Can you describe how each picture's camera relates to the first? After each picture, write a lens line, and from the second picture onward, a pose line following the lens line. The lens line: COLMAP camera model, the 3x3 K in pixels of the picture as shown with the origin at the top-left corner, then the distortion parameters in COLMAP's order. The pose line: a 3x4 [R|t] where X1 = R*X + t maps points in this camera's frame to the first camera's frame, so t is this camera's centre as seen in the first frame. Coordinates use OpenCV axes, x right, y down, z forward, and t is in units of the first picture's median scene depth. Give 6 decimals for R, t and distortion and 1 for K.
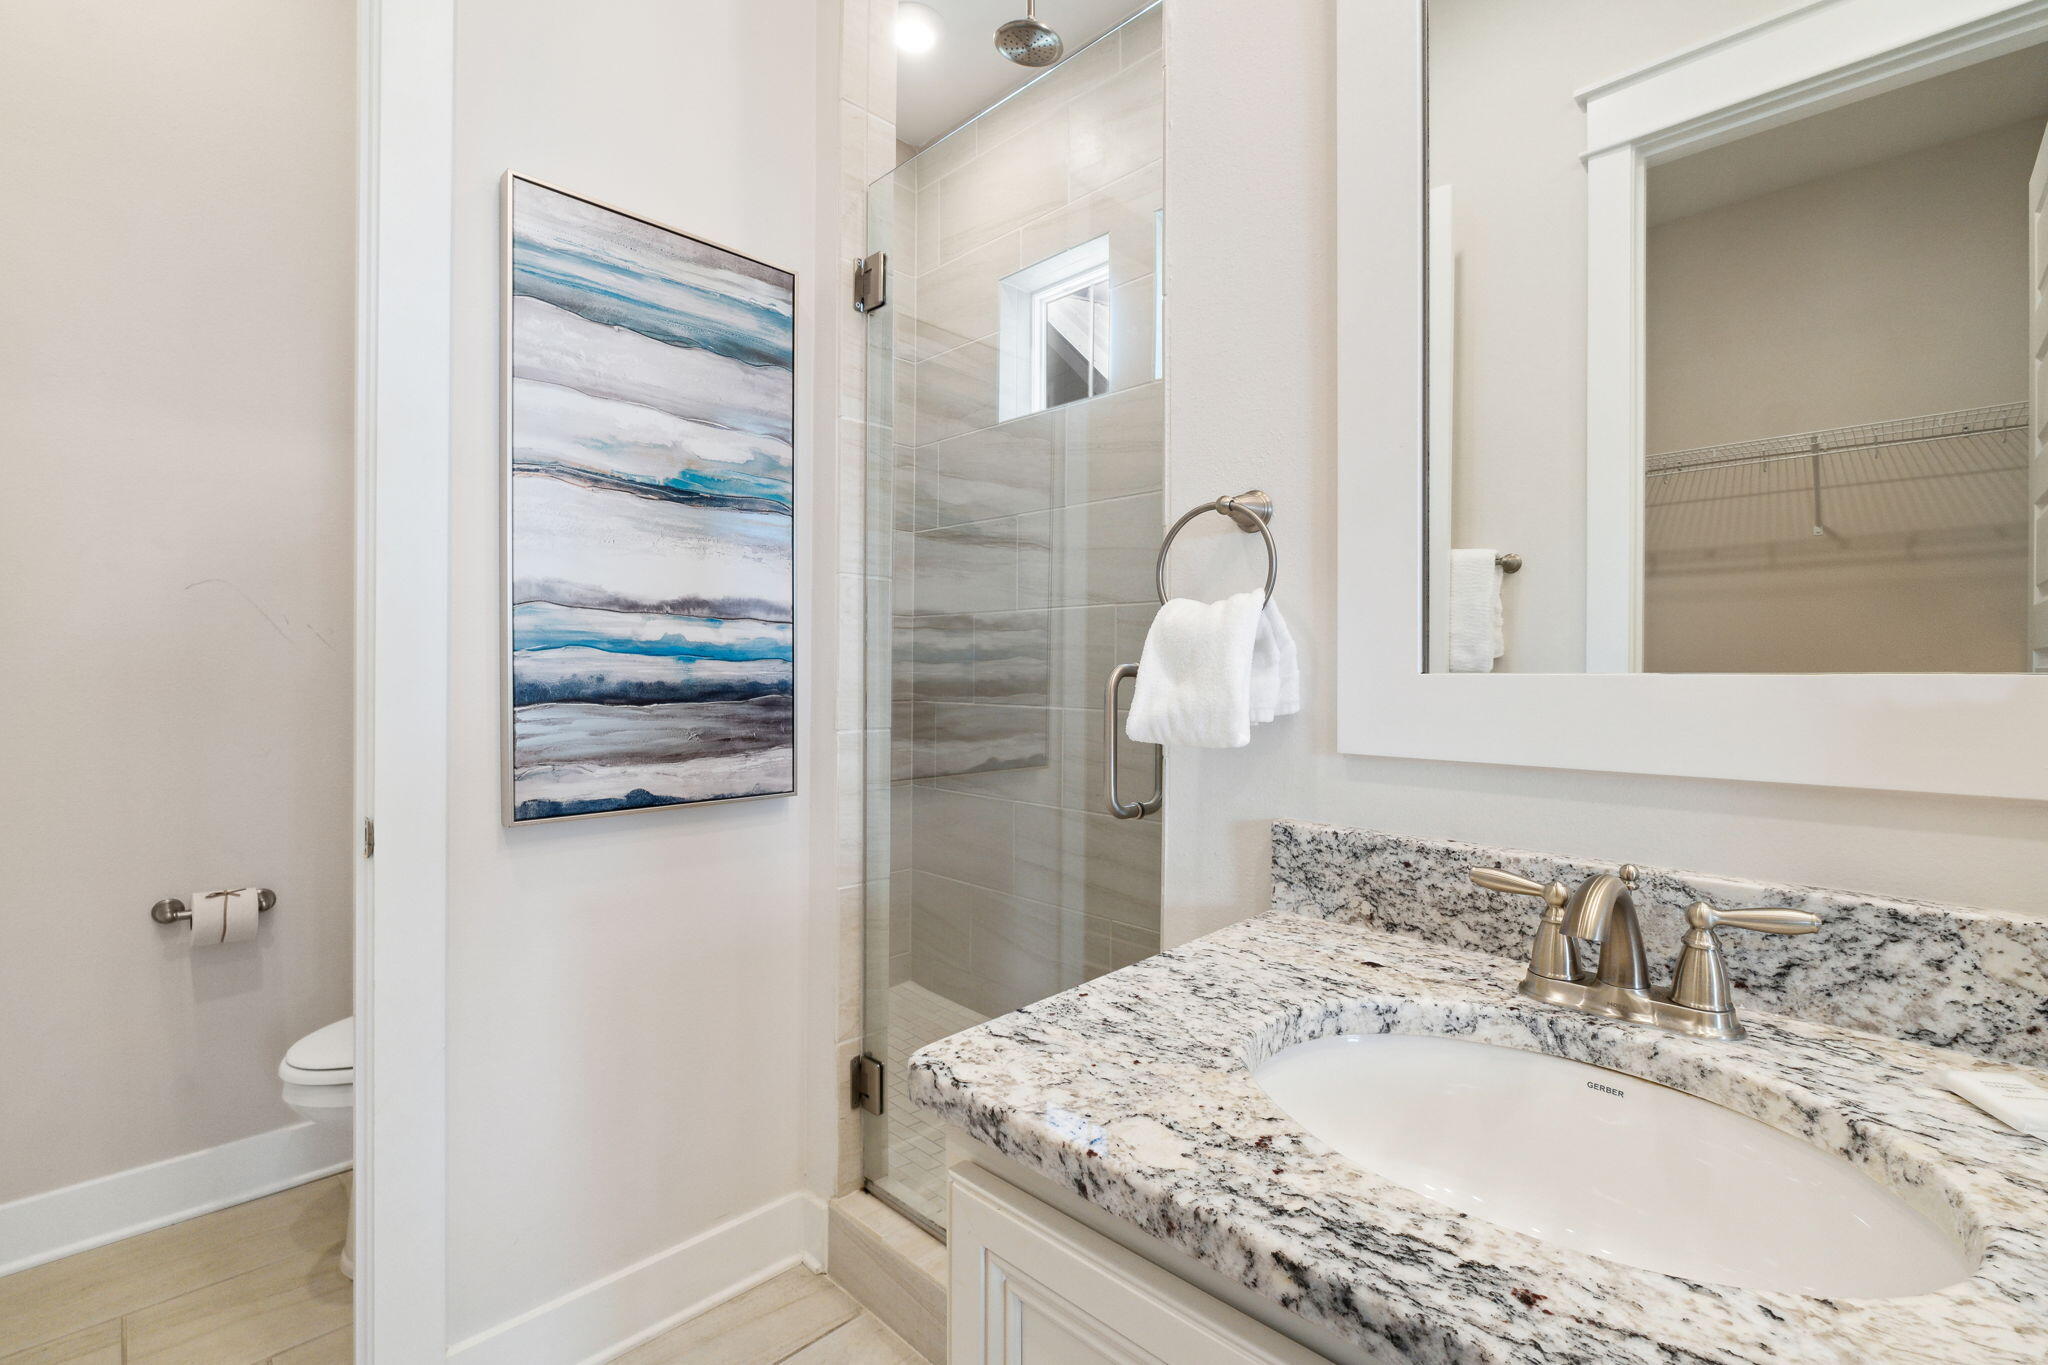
lens RADIAL K [[873.8, 0, 1014.7], [0, 873.8, 677.4], [0, 0, 1]] dist [-0.003545, -0.000091]
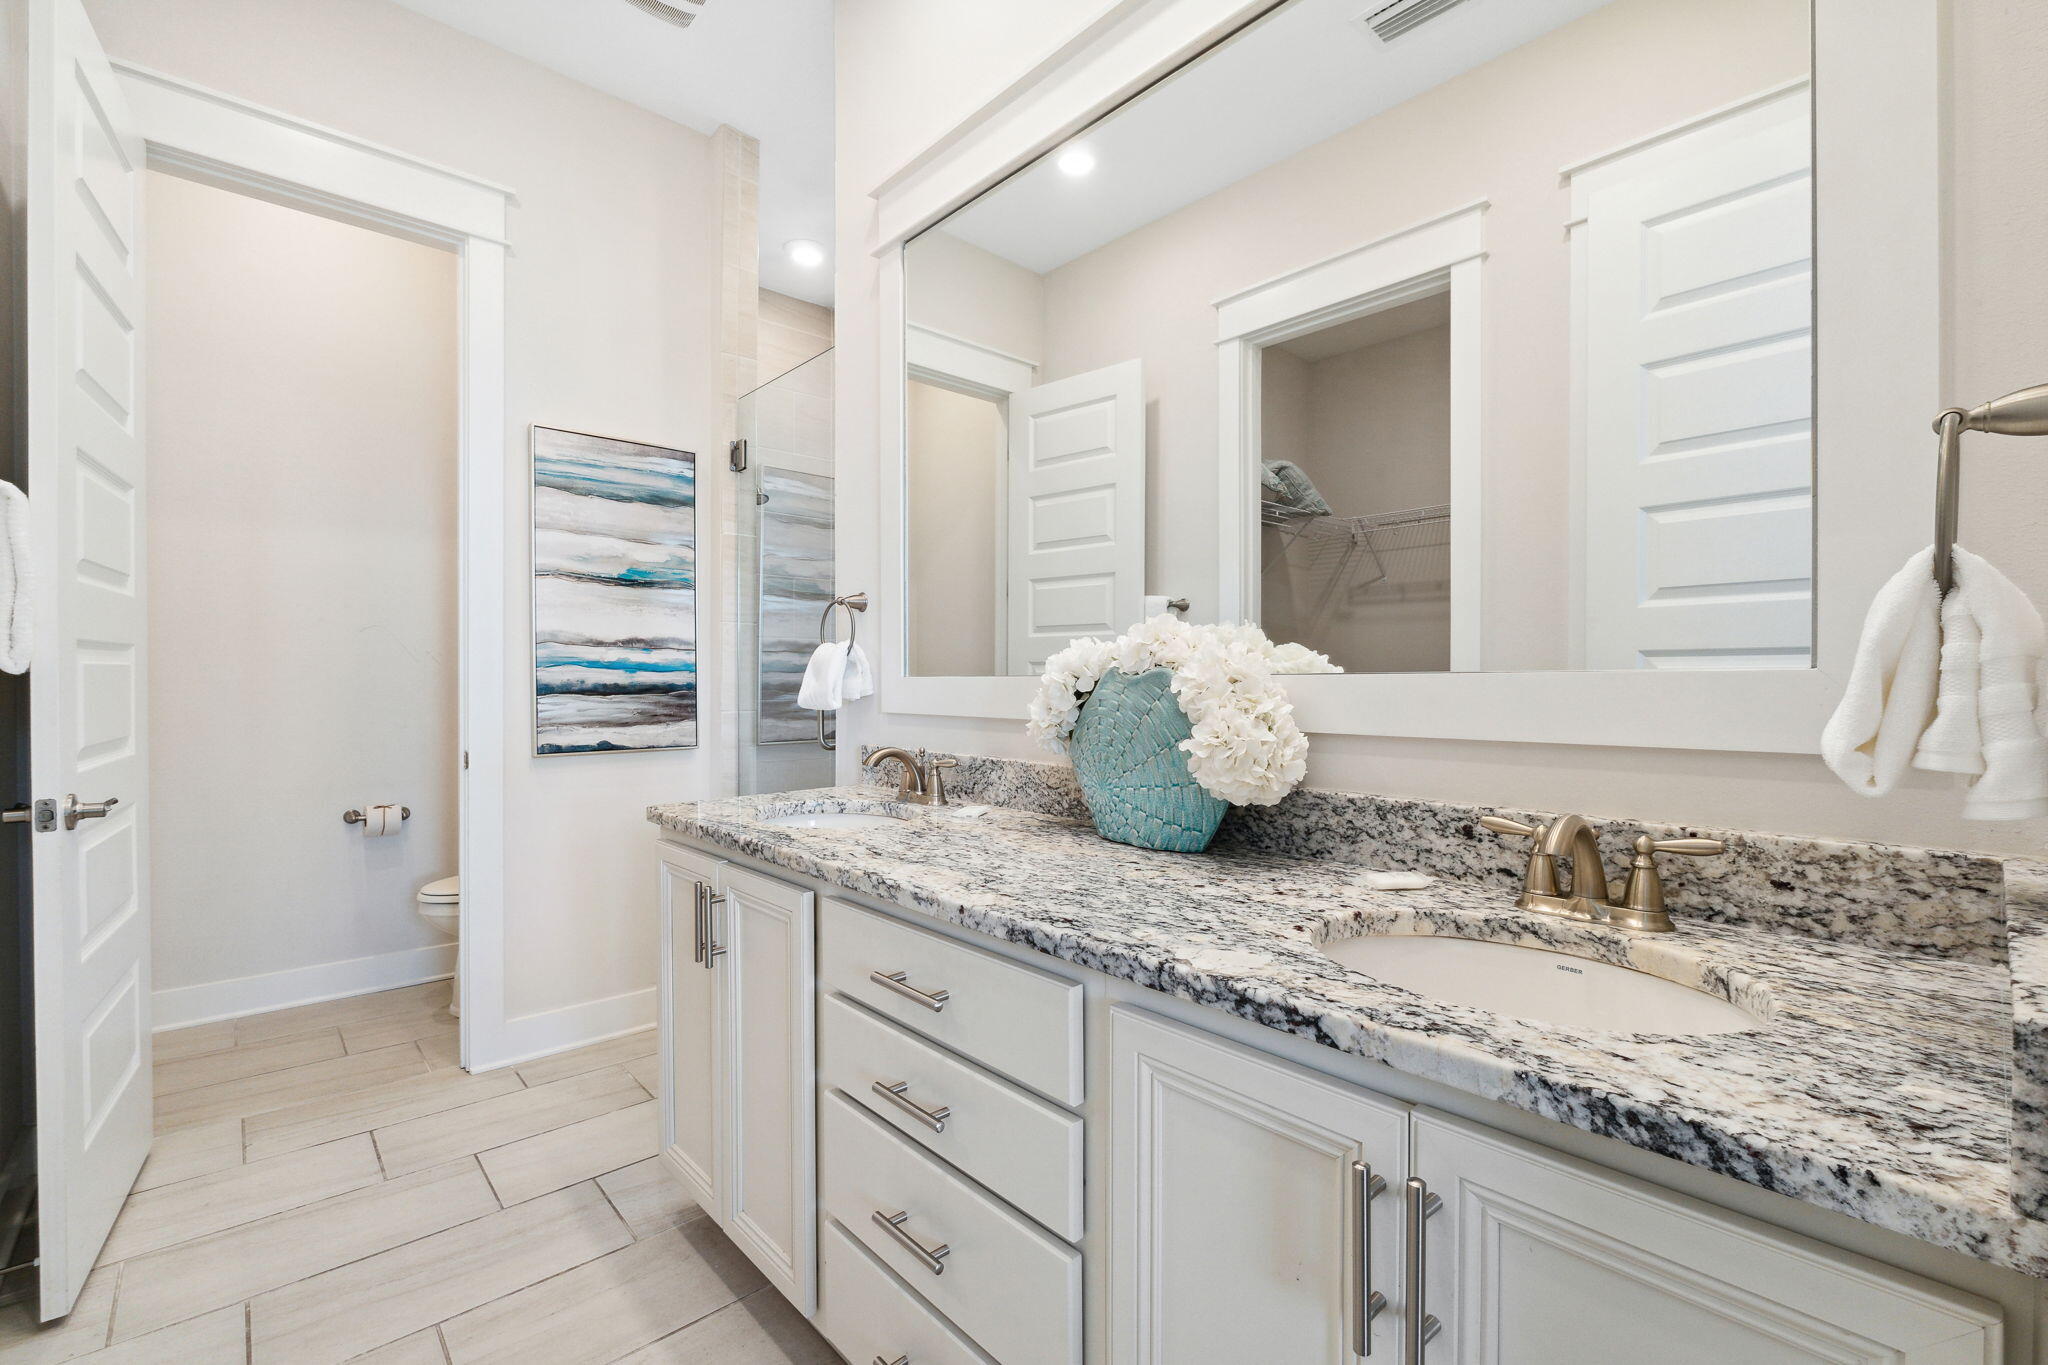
lens RADIAL K [[873.8, 0, 1033.2], [0, 873.8, 686.8], [0, 0, 1]] dist [-0.003545, -0.000091]
pose [[0.998793, -0.003719, -0.048967, 0.554404], [0.003927, 0.999984, 0.004148, 0.007950], [0.048950, -0.004336, 0.998792, -0.788160]]
